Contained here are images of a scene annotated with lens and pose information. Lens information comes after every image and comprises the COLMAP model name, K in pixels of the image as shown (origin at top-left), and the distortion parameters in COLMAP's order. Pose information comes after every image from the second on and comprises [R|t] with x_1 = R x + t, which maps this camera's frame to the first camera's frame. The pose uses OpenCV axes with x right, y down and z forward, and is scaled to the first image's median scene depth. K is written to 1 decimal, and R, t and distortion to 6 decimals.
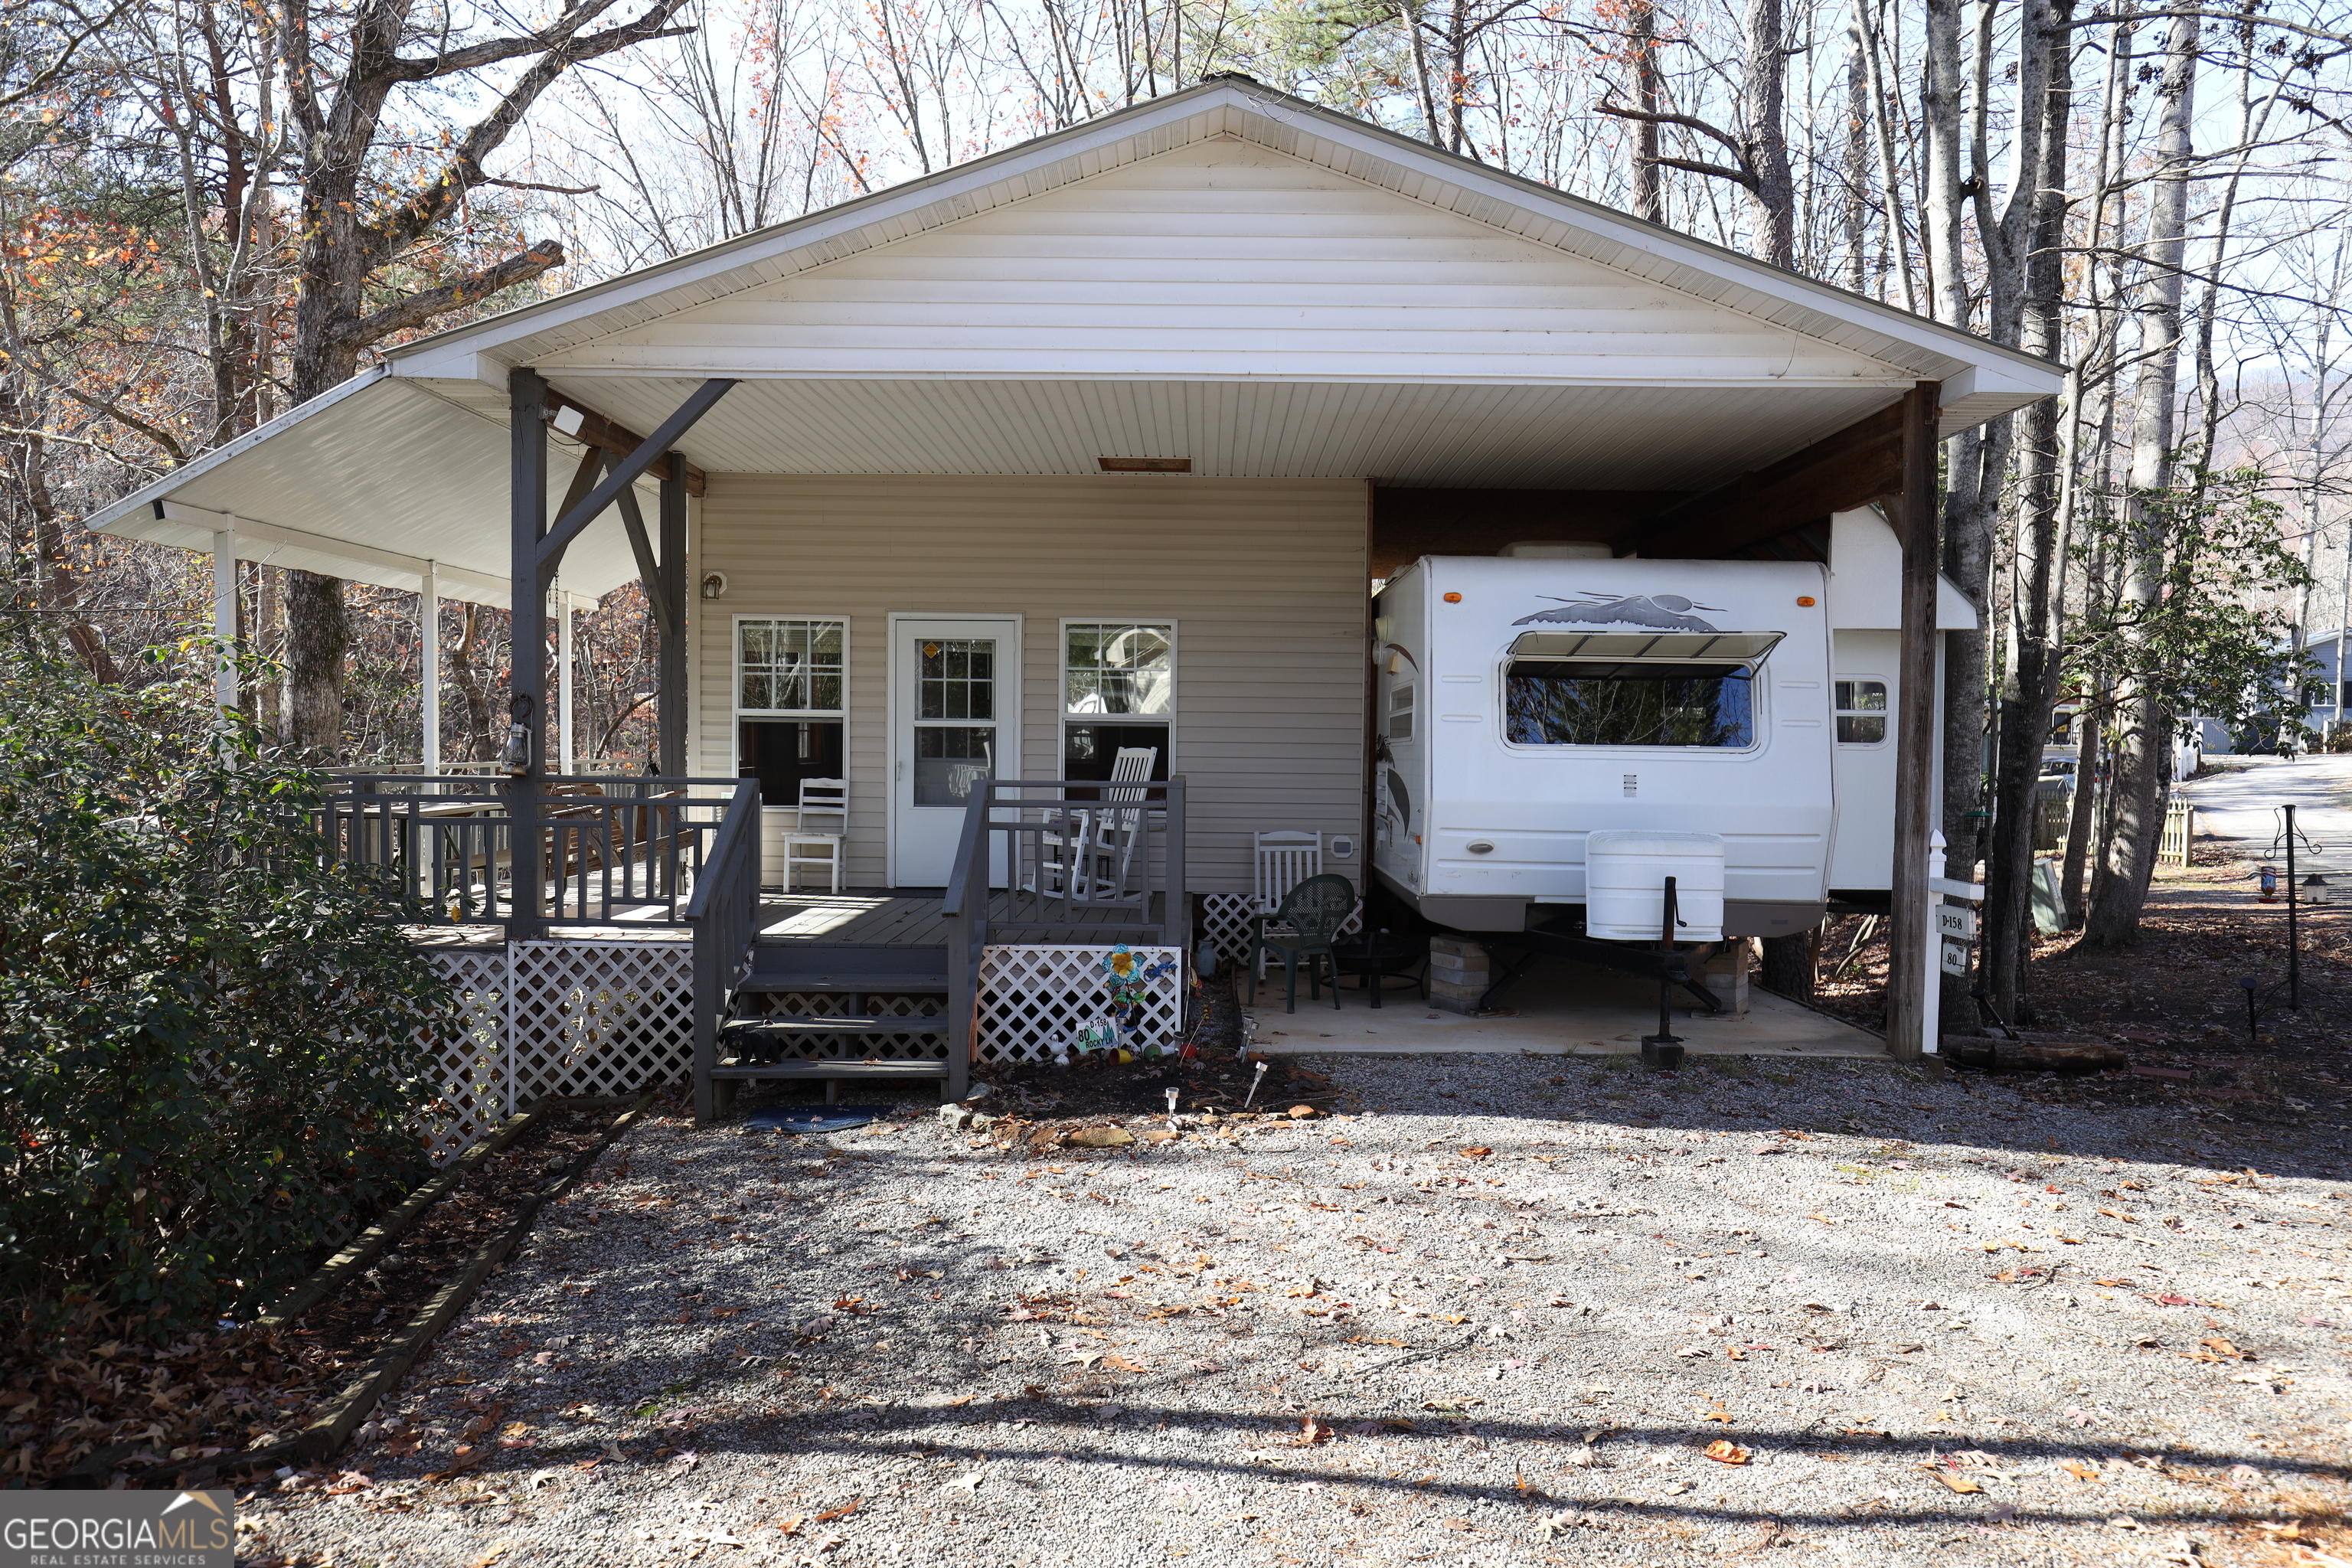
lens RADIAL K [[1567.3, 0, 1176.0], [0, 1567.3, 784.0], [0, 0, 1]] dist [0.003602, 0.000913]
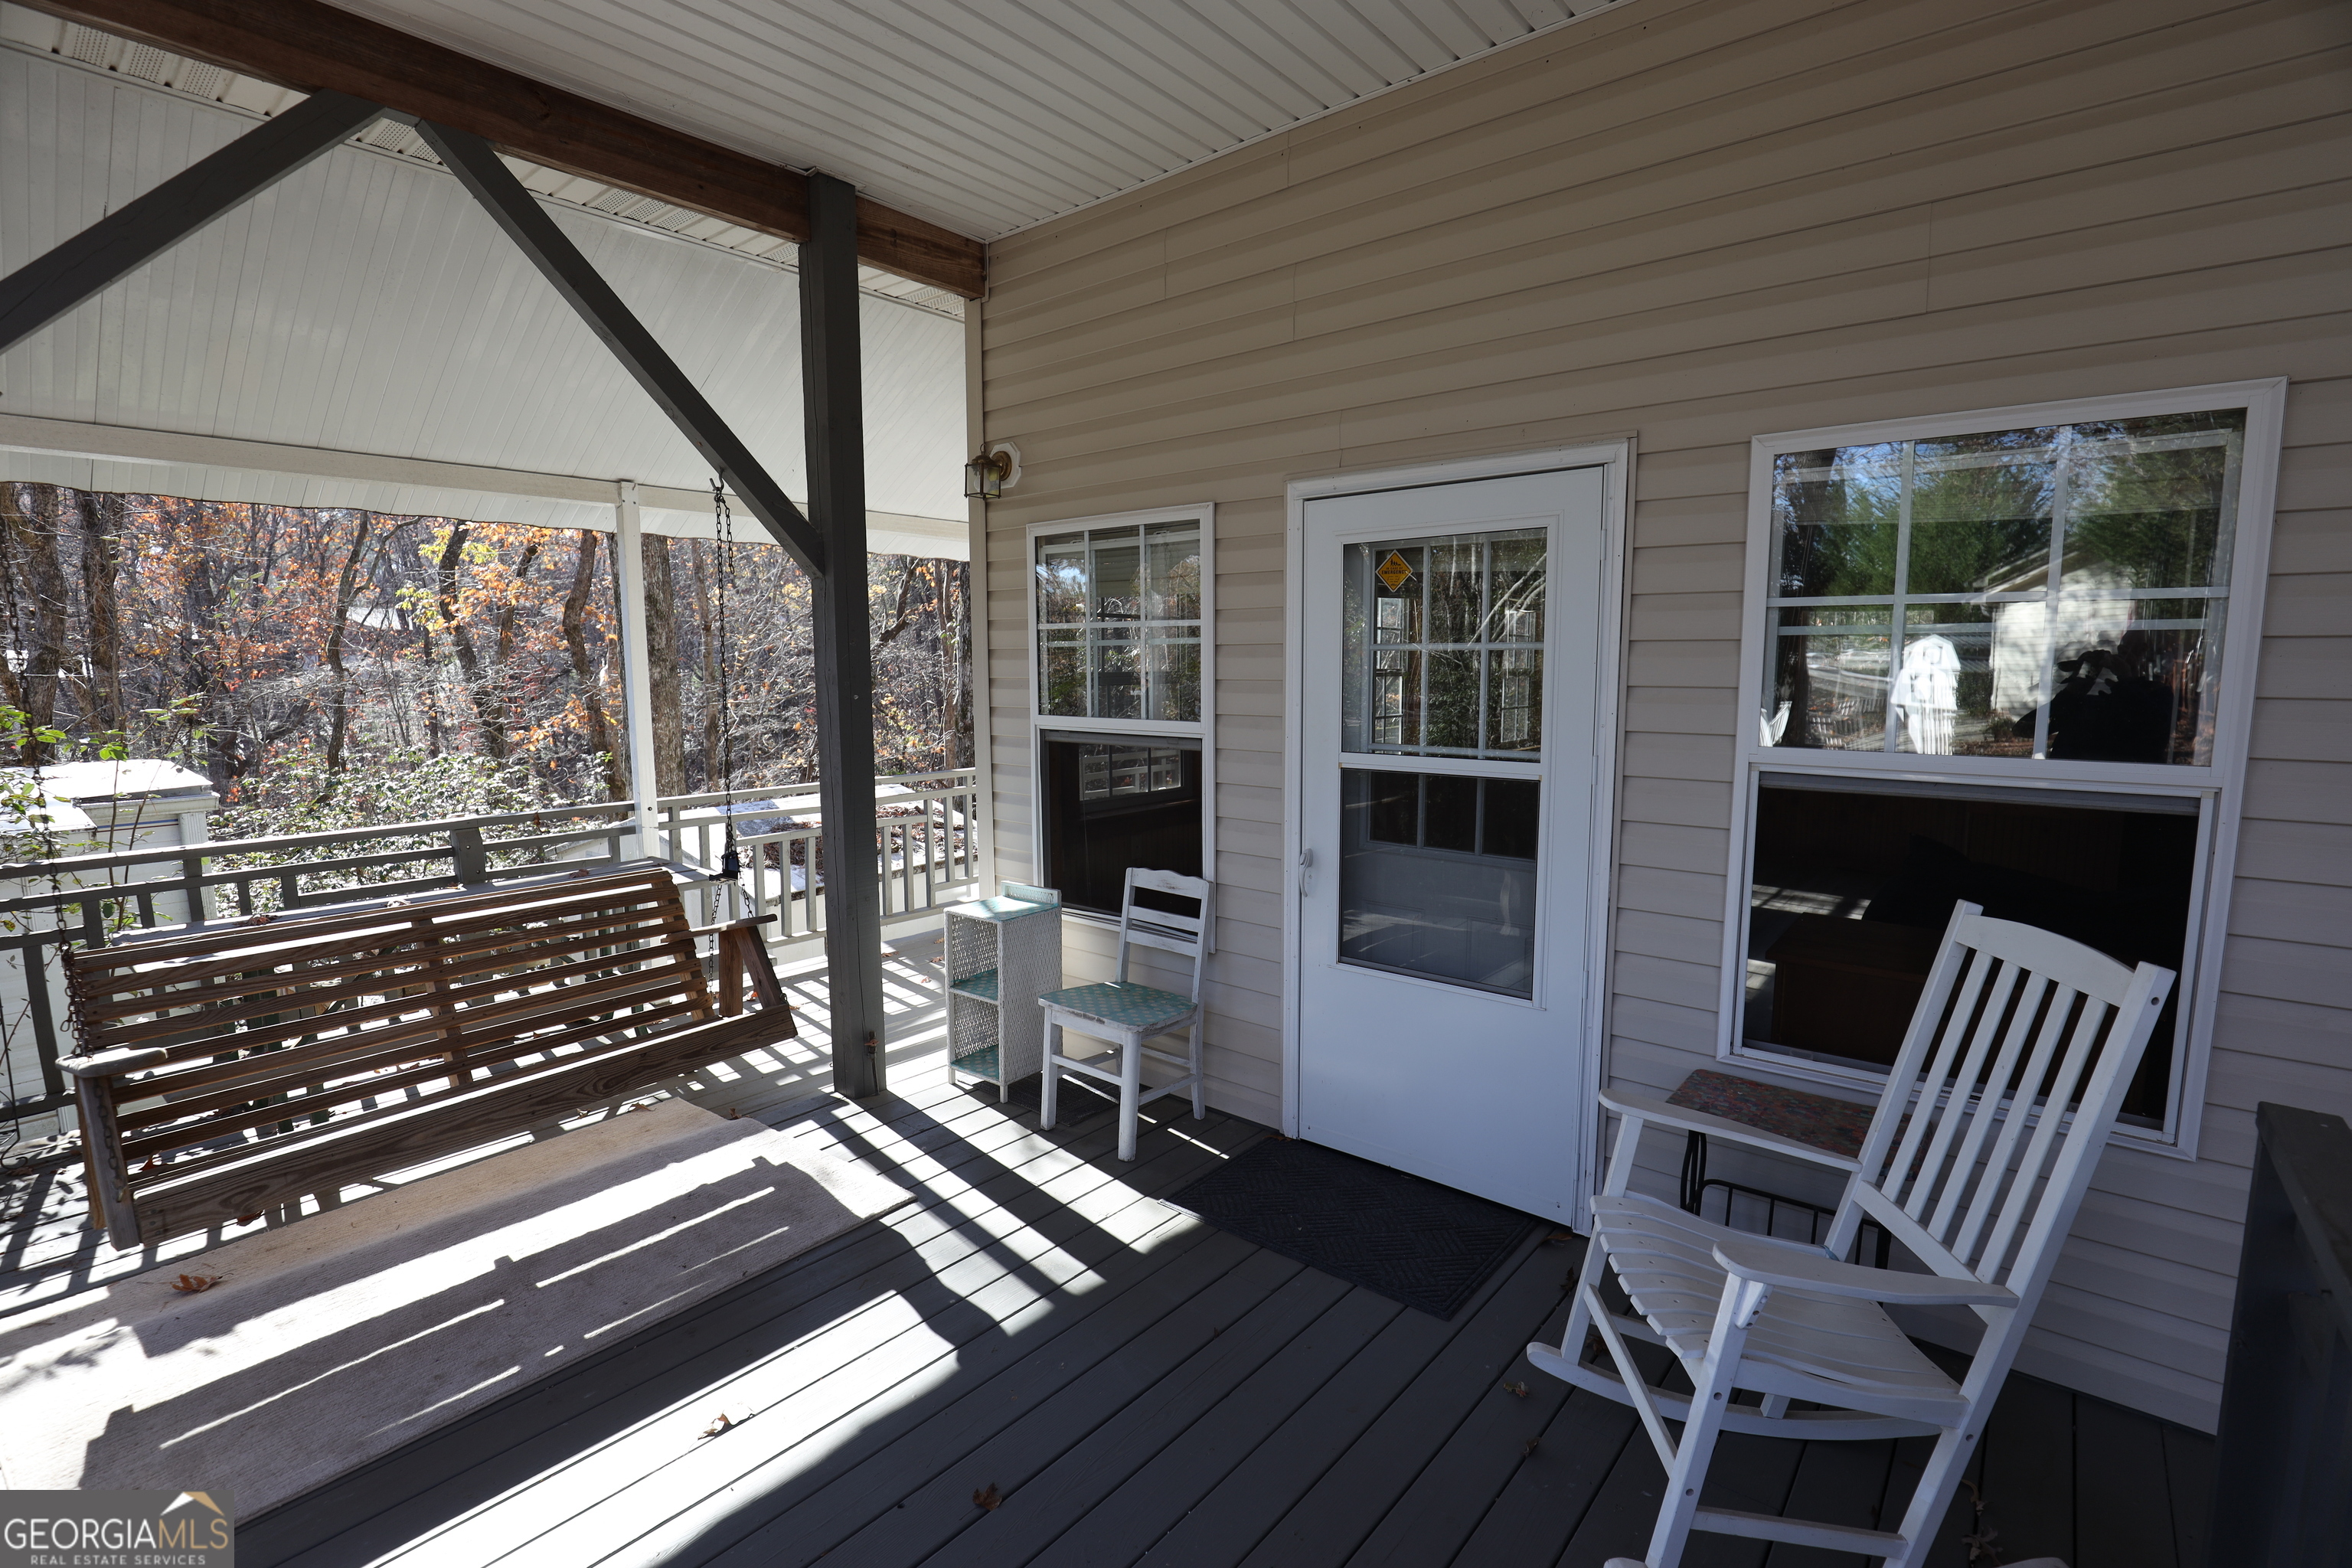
lens RADIAL K [[1076.0, 0, 1181.2], [0, 1076.0, 793.6], [0, 0, 1]] dist [-0.030664, 0.000260]
pose [[0.779344, 0.060989, -0.623622, -0.036855], [-0.009225, 0.996261, 0.085903, -0.071766], [0.626529, -0.061195, 0.776992, 1.027904]]
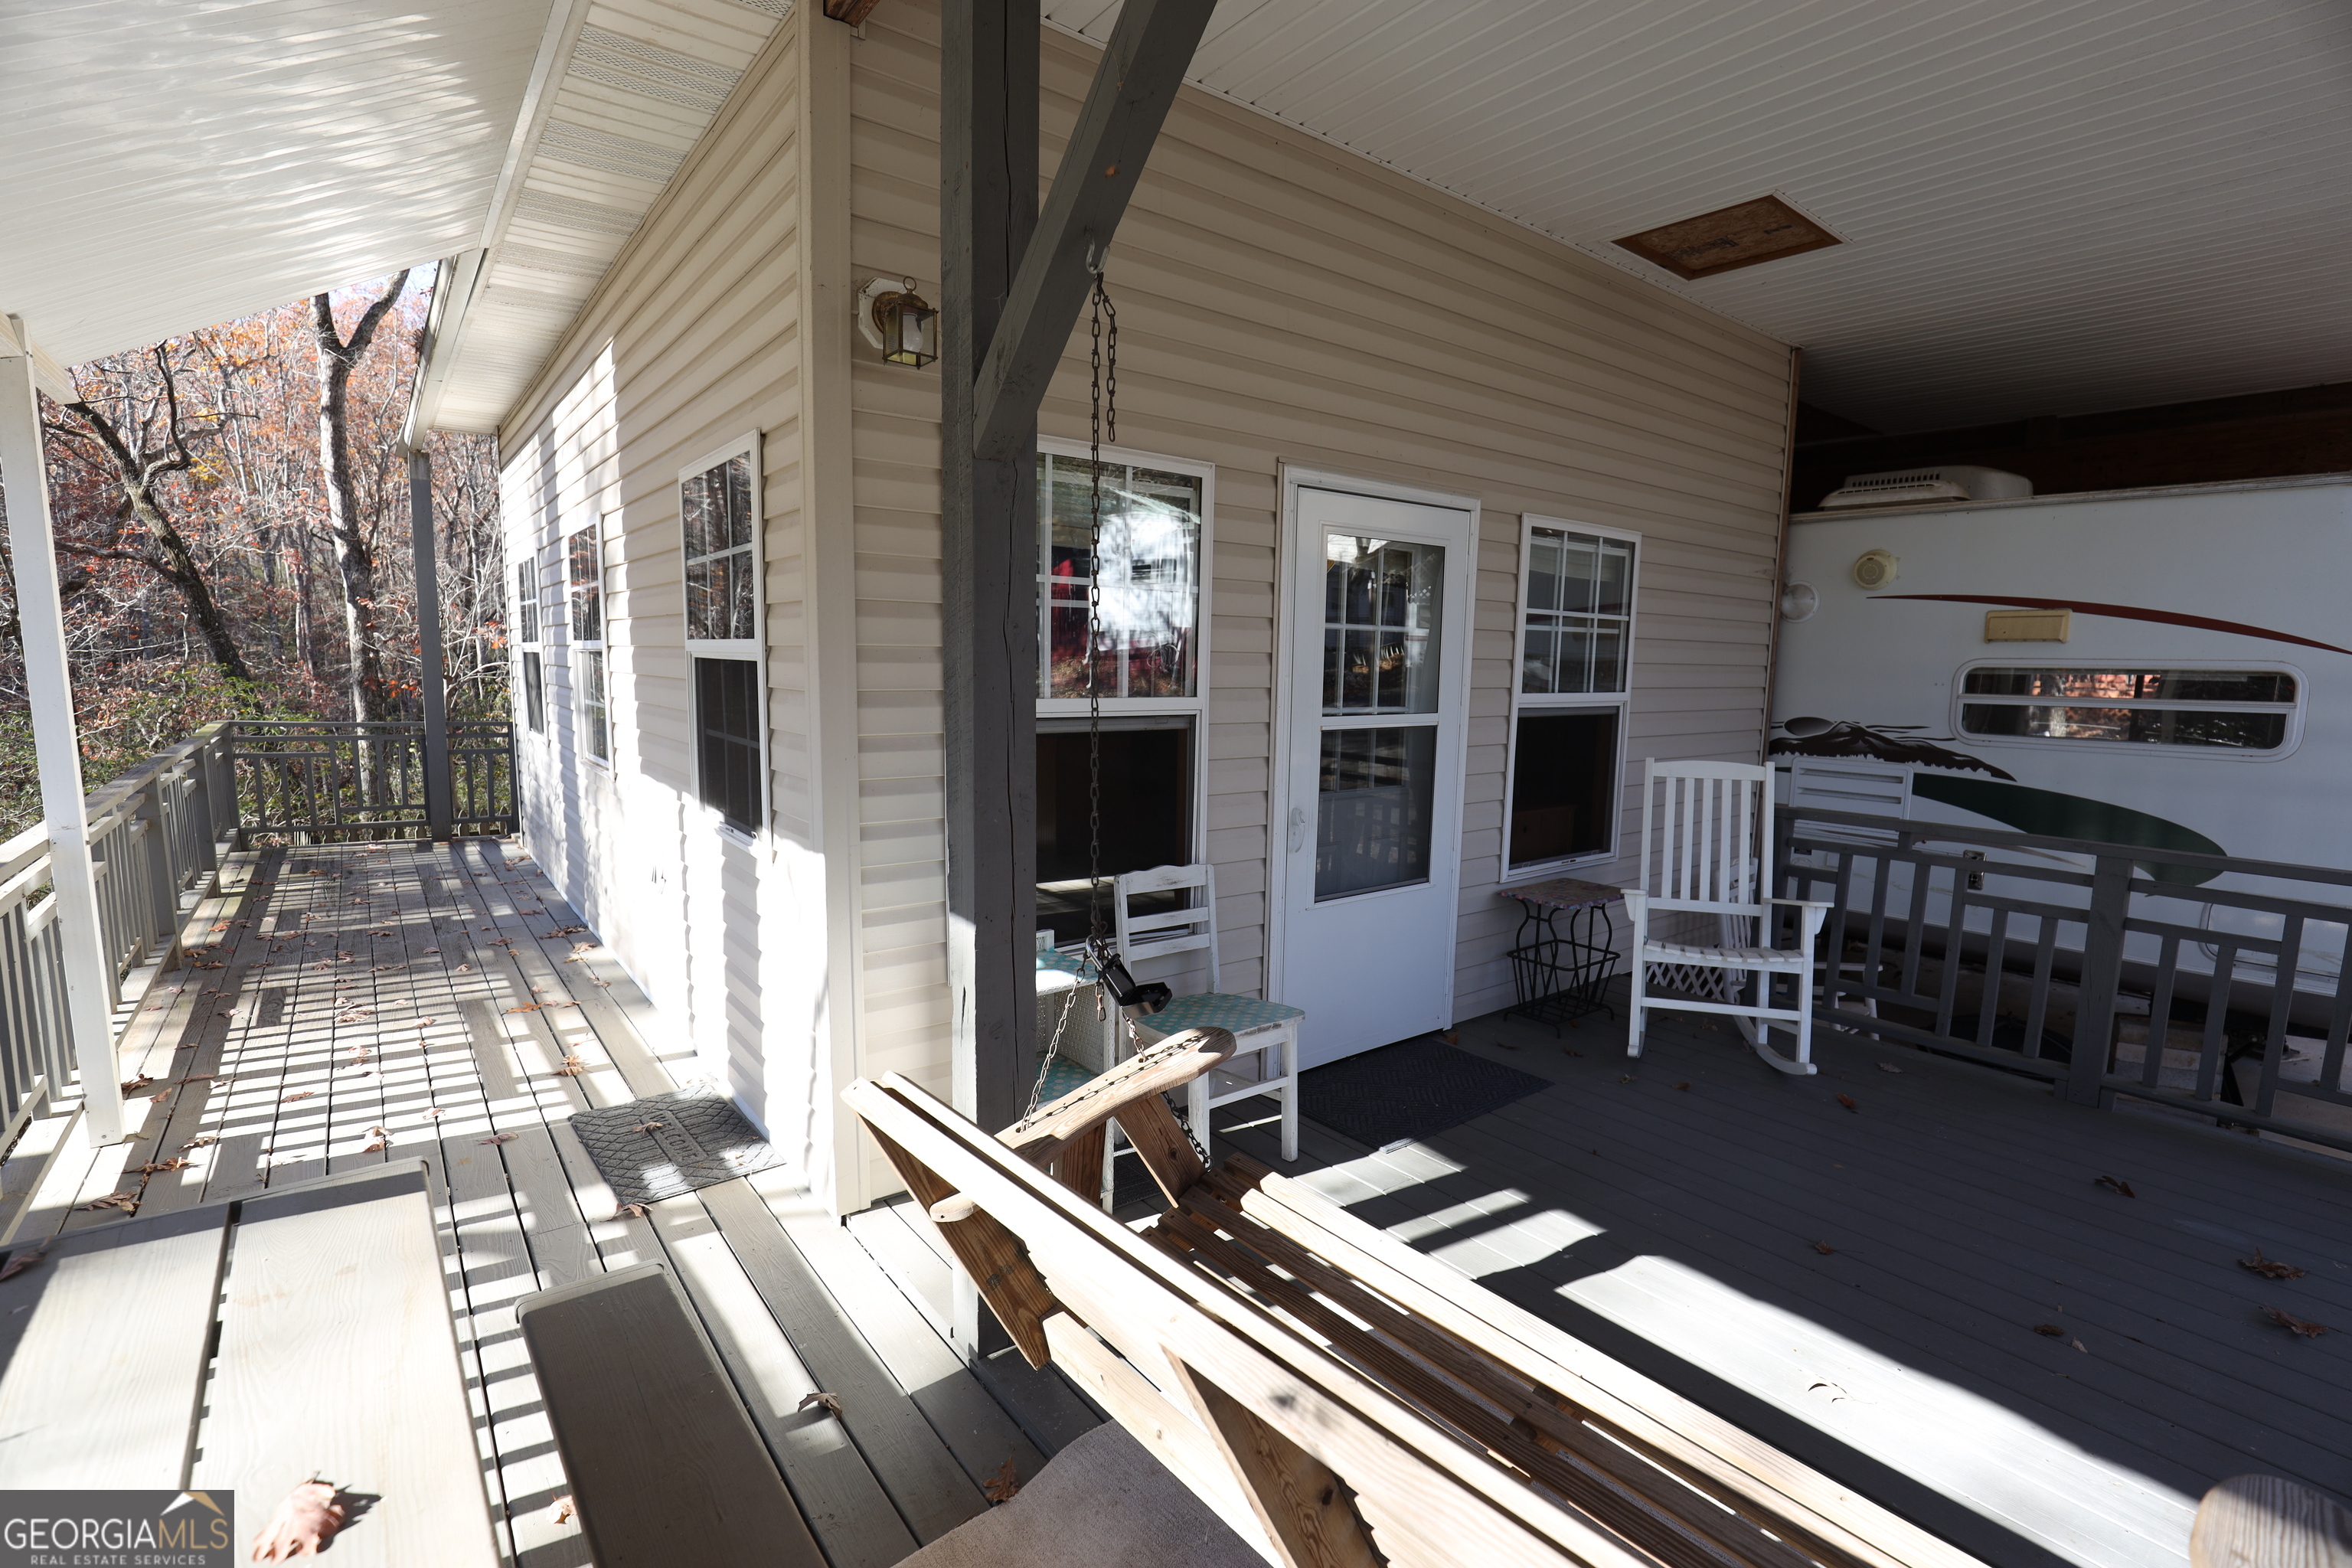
lens RADIAL K [[1076.0, 0, 1181.2], [0, 1076.0, 793.6], [0, 0, 1]] dist [-0.030664, 0.000260]
pose [[0.781626, -0.078629, 0.618772, -0.530247], [0.007228, 0.993098, 0.117066, -0.074537], [-0.623706, -0.087029, 0.776799, 1.055305]]
